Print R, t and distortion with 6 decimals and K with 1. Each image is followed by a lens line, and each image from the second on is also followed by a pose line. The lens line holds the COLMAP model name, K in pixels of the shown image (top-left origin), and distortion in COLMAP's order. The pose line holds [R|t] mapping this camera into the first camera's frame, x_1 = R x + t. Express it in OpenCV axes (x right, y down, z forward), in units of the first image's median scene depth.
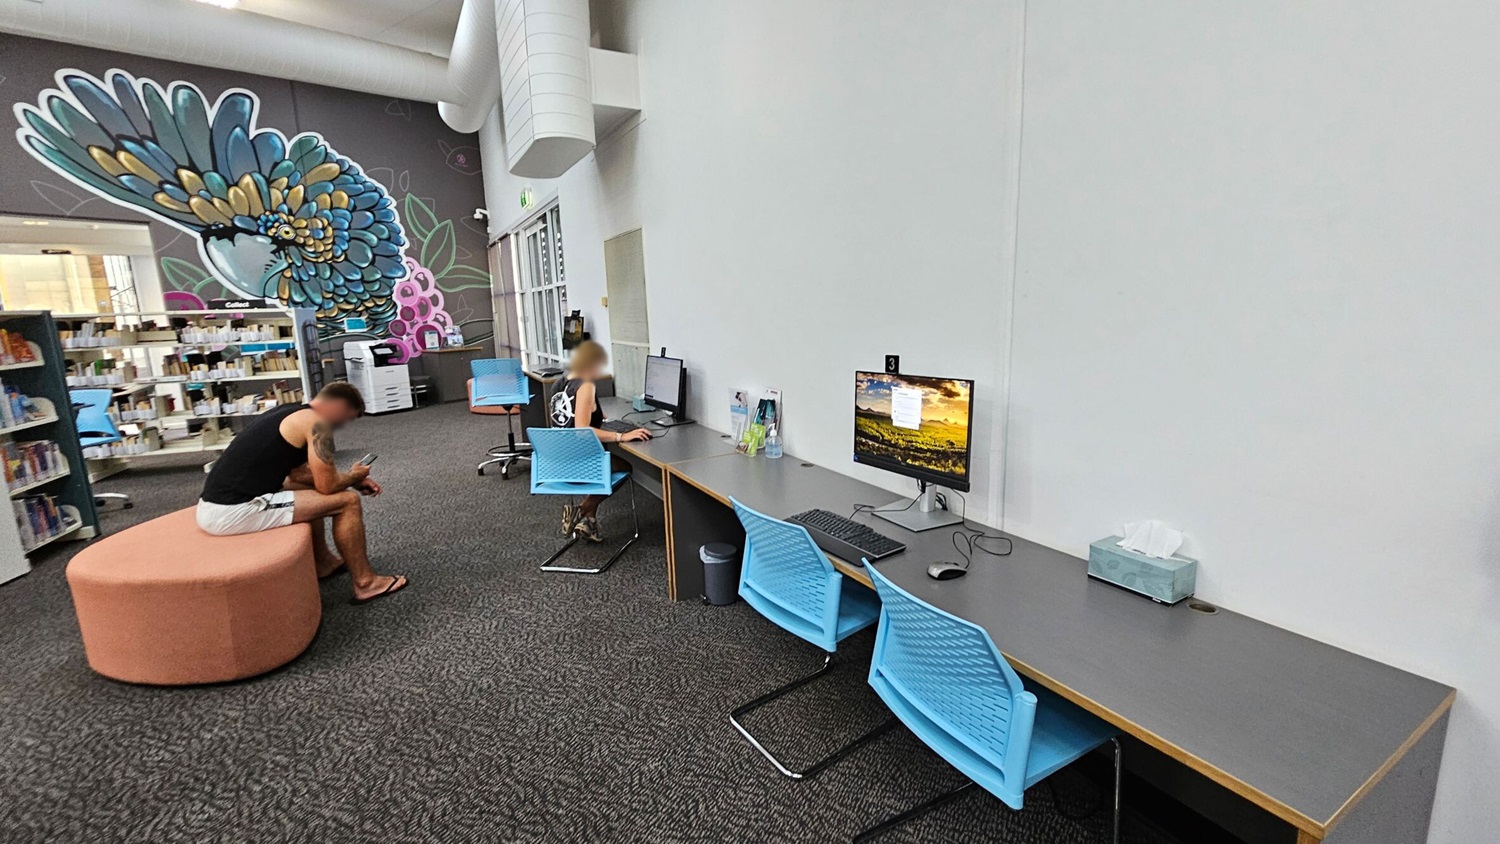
lens RADIAL K [[613.0, 0, 747.3], [0, 613.0, 414.8], [0, 0, 1]] dist [-0.001886, -0.000045]
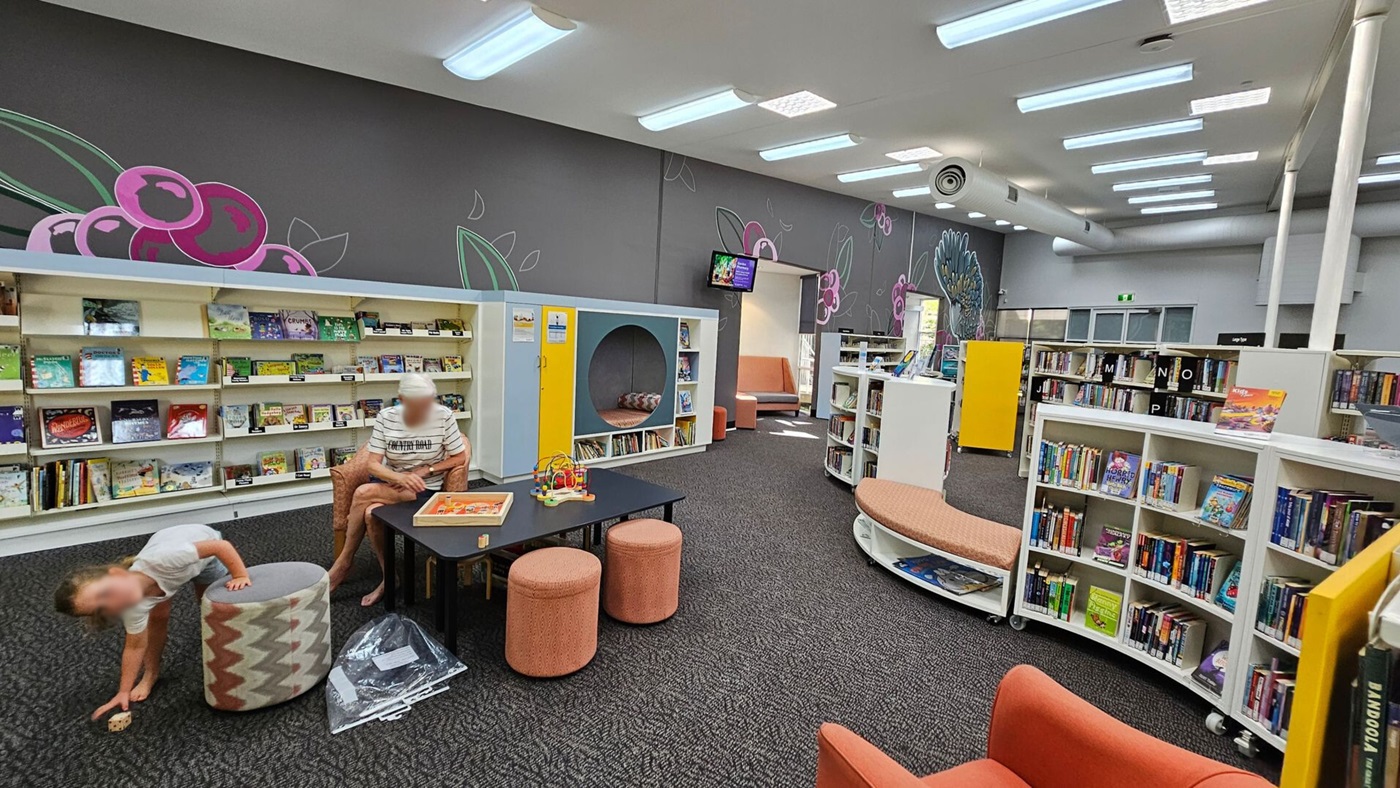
lens RADIAL K [[582.4, 0, 704.4], [0, 582.4, 389.7], [0, 0, 1]] dist [0.002164, 0.000149]
pose [[0.987522, 0.091630, -0.128077, -1.248716], [-0.101624, 0.992082, -0.073799, 0.190998], [0.120301, 0.085894, 0.989015, -0.864720]]
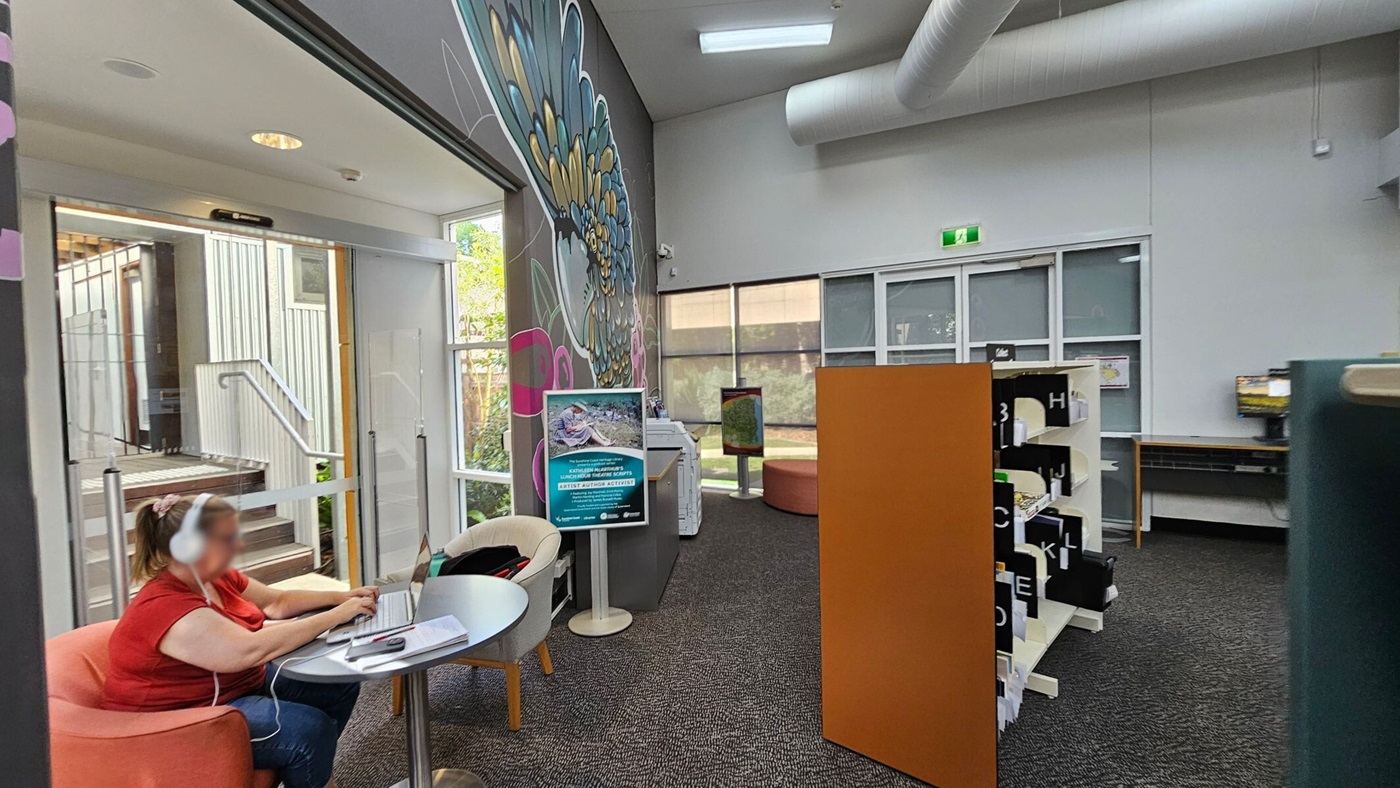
lens RADIAL K [[582.4, 0, 704.4], [0, 582.4, 389.7], [0, 0, 1]] dist [0.002164, 0.000149]
pose [[0.876106, -0.005949, 0.482082, -0.892796], [0.083195, 0.986789, -0.139016, -0.065613], [-0.474886, 0.161899, 0.865027, 0.464086]]
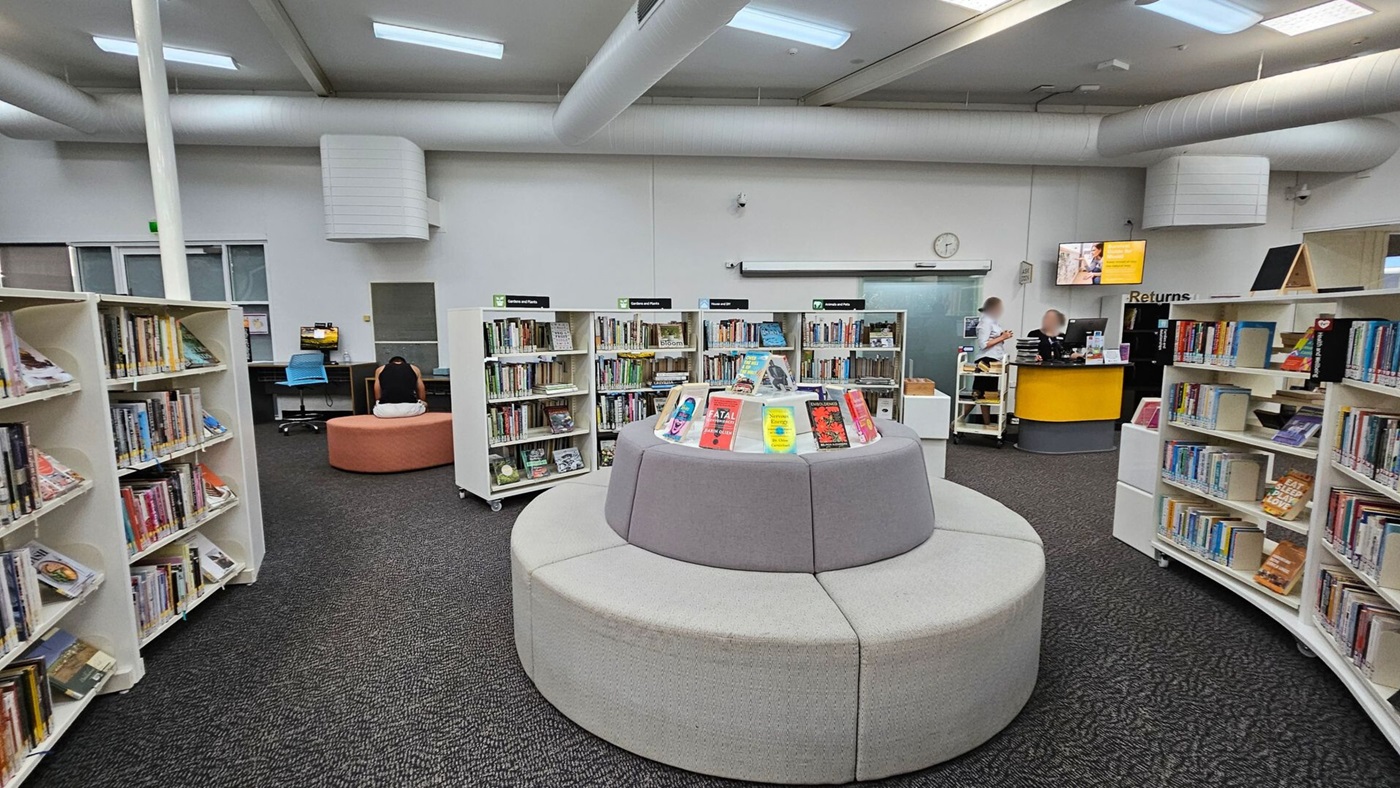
lens RADIAL K [[571.4, 0, 701.3], [0, 571.4, 392.0], [0, 0, 1]] dist [-0.002766, -0.000107]
pose [[0.539478, -0.074461, 0.838701, -0.641394], [0.134850, 0.990865, 0.001230, 0.078908], [-0.831131, 0.112435, 0.544591, -0.336349]]
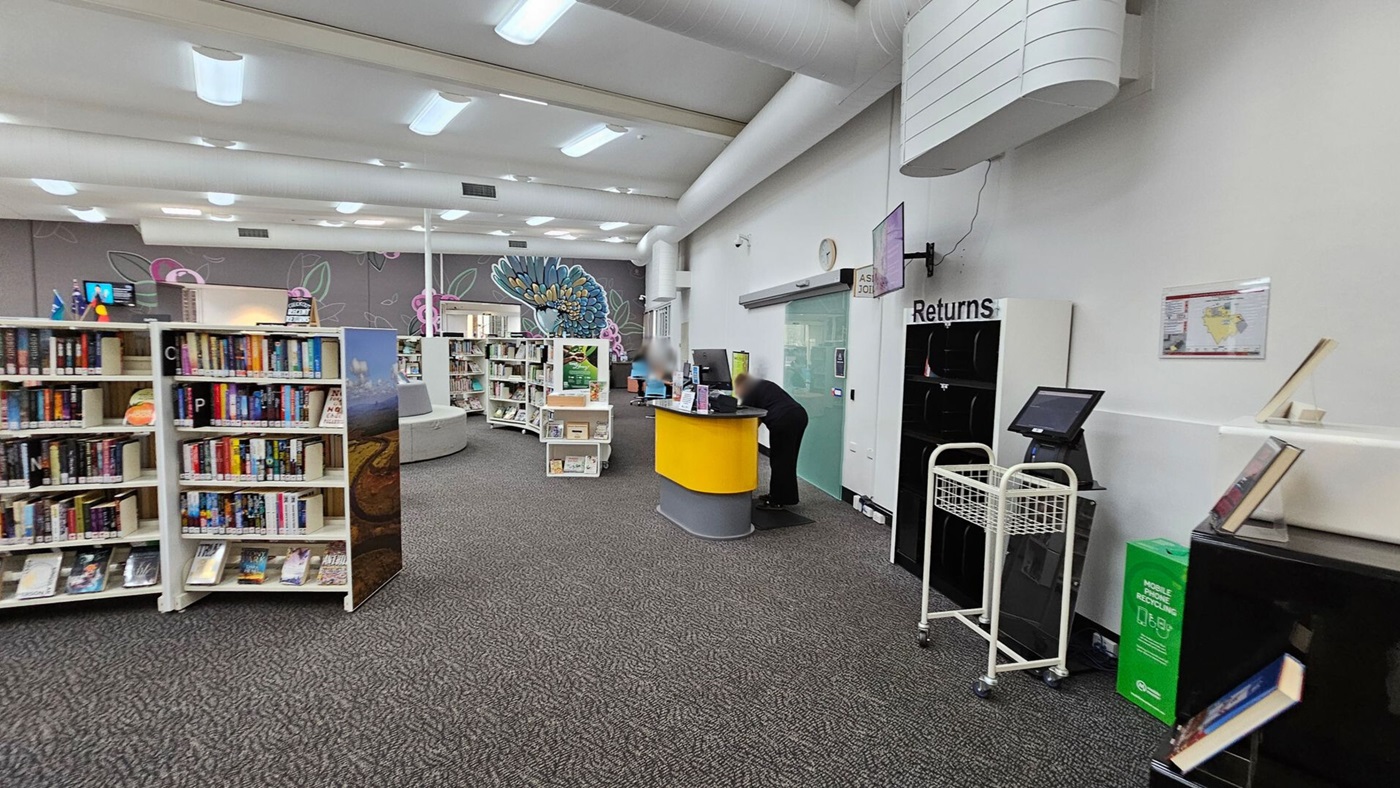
lens RADIAL K [[571.4, 0, 701.3], [0, 571.4, 392.0], [0, 0, 1]] dist [-0.002766, -0.000107]
pose [[0.956374, 0.075435, -0.282238, 0.367291], [-0.102068, 0.991485, -0.080863, 0.136183], [0.273735, 0.106142, 0.955930, -0.859430]]
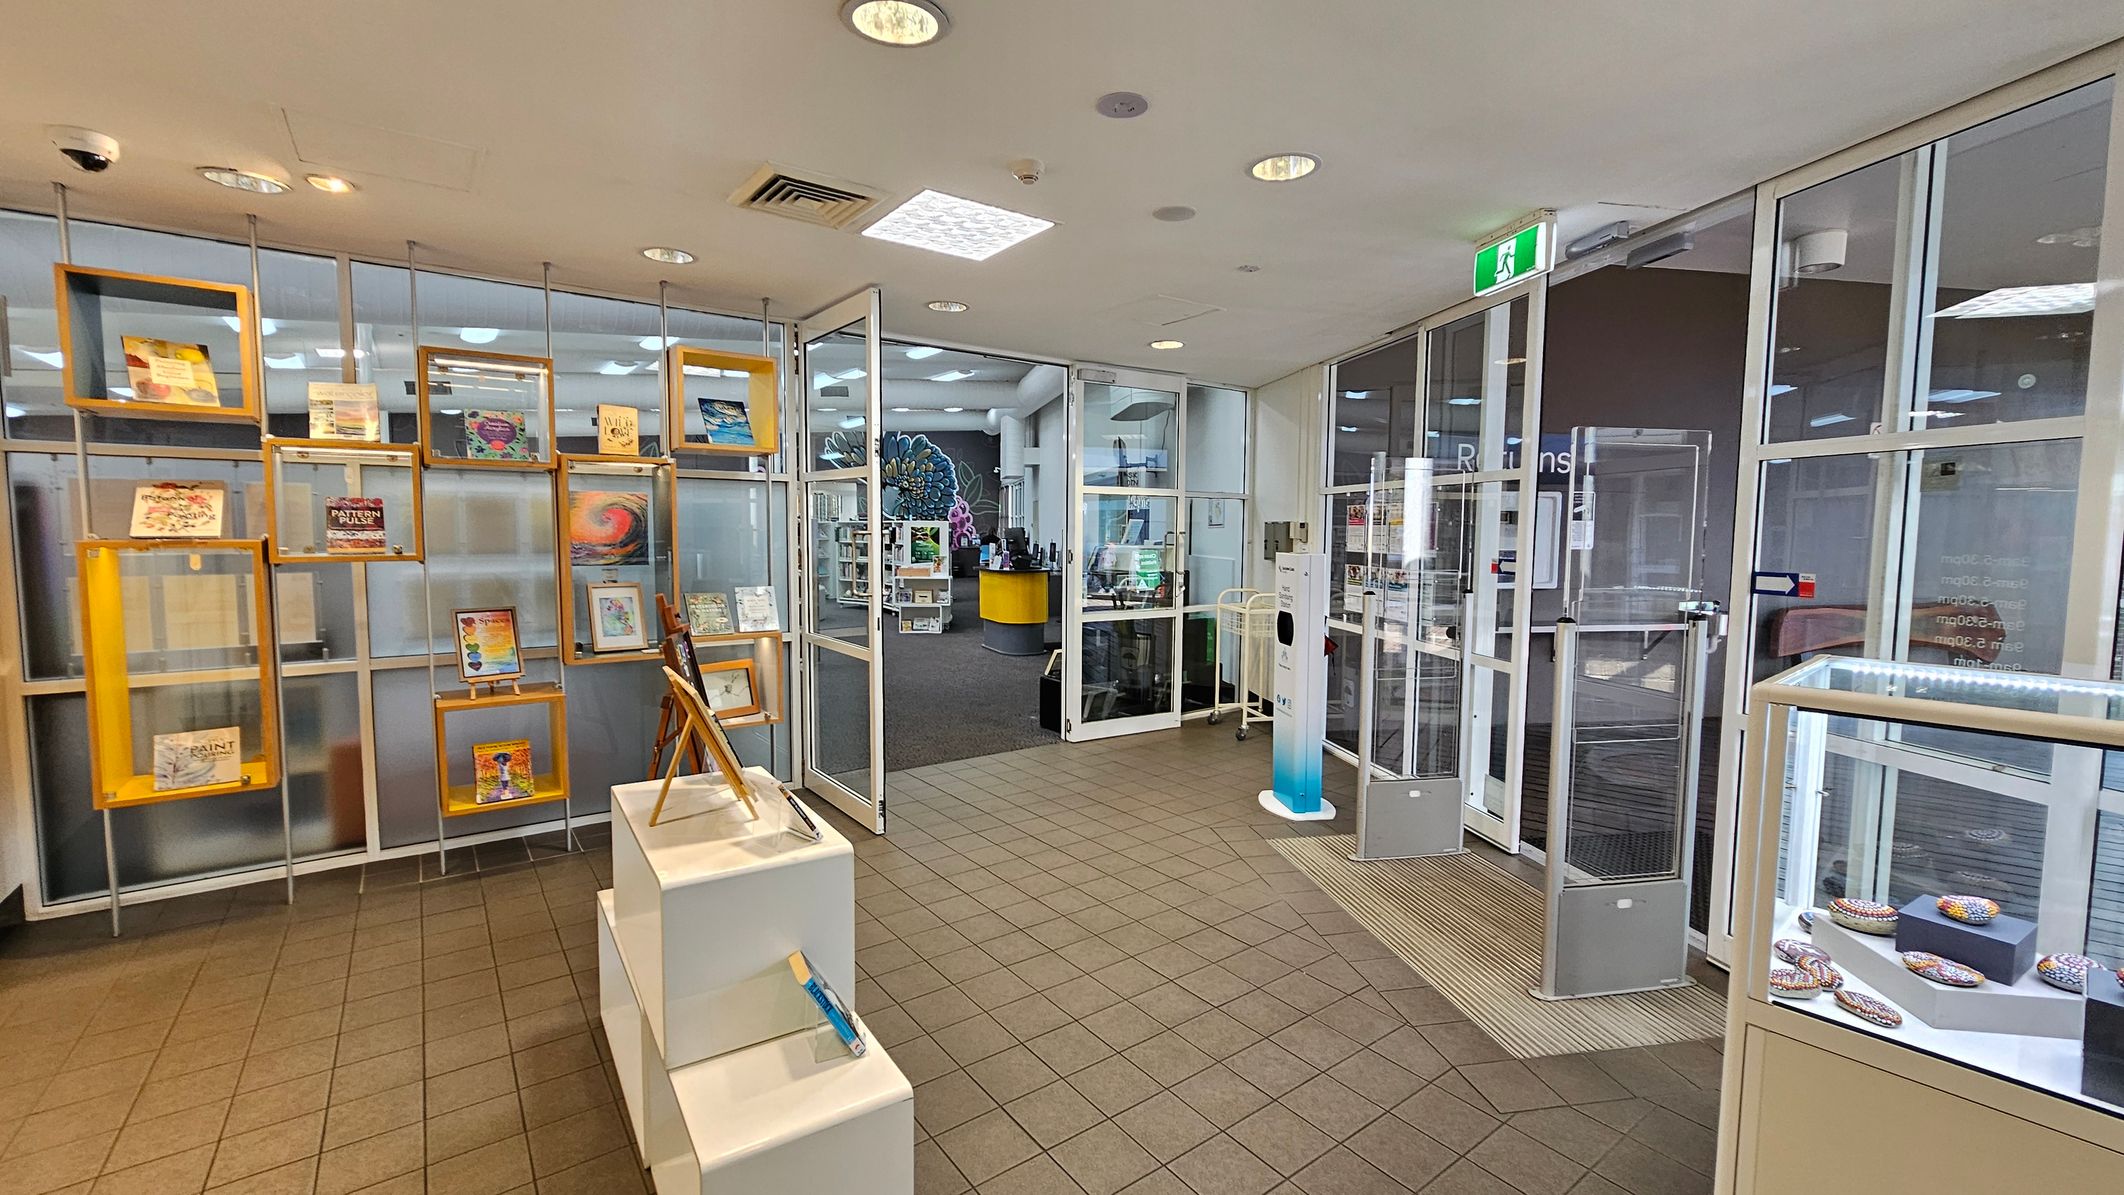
lens RADIAL K [[866.9, 0, 1063.9], [0, 866.9, 594.5], [0, 0, 1]] dist [-0.002766, -0.000107]
pose [[0.941639, 0.063106, -0.330656, 0.669982], [-0.094199, 0.992426, -0.078852, 0.226011], [0.323176, 0.105398, 0.940451, -1.406894]]
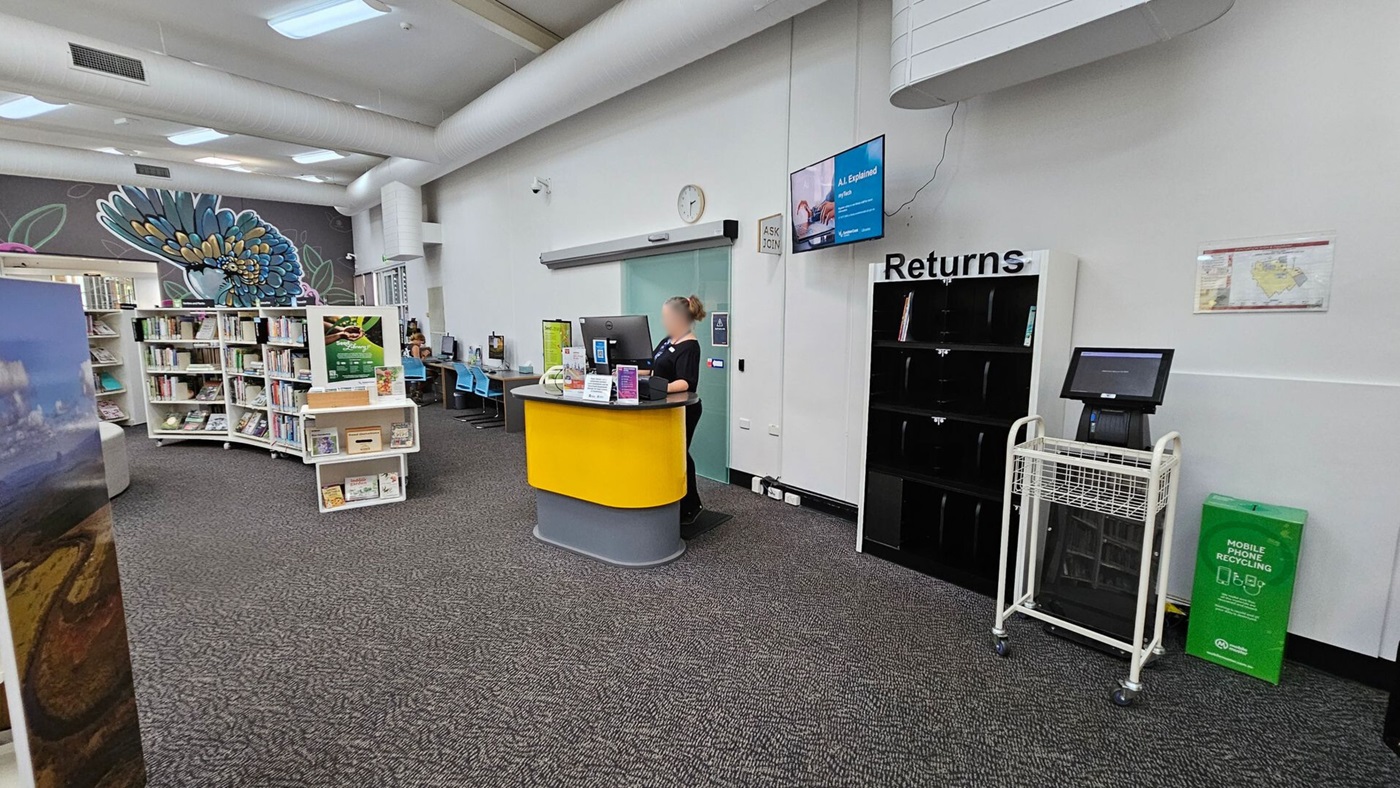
lens RADIAL K [[567.5, 0, 693.0], [0, 567.5, 391.4], [0, 0, 1]] dist [-0.004872, 0.000474]
pose [[0.981541, 0.008334, 0.191068, 0.202960], [0.001326, 0.998729, -0.050377, 0.124973], [-0.191245, 0.049700, 0.980283, -0.748343]]
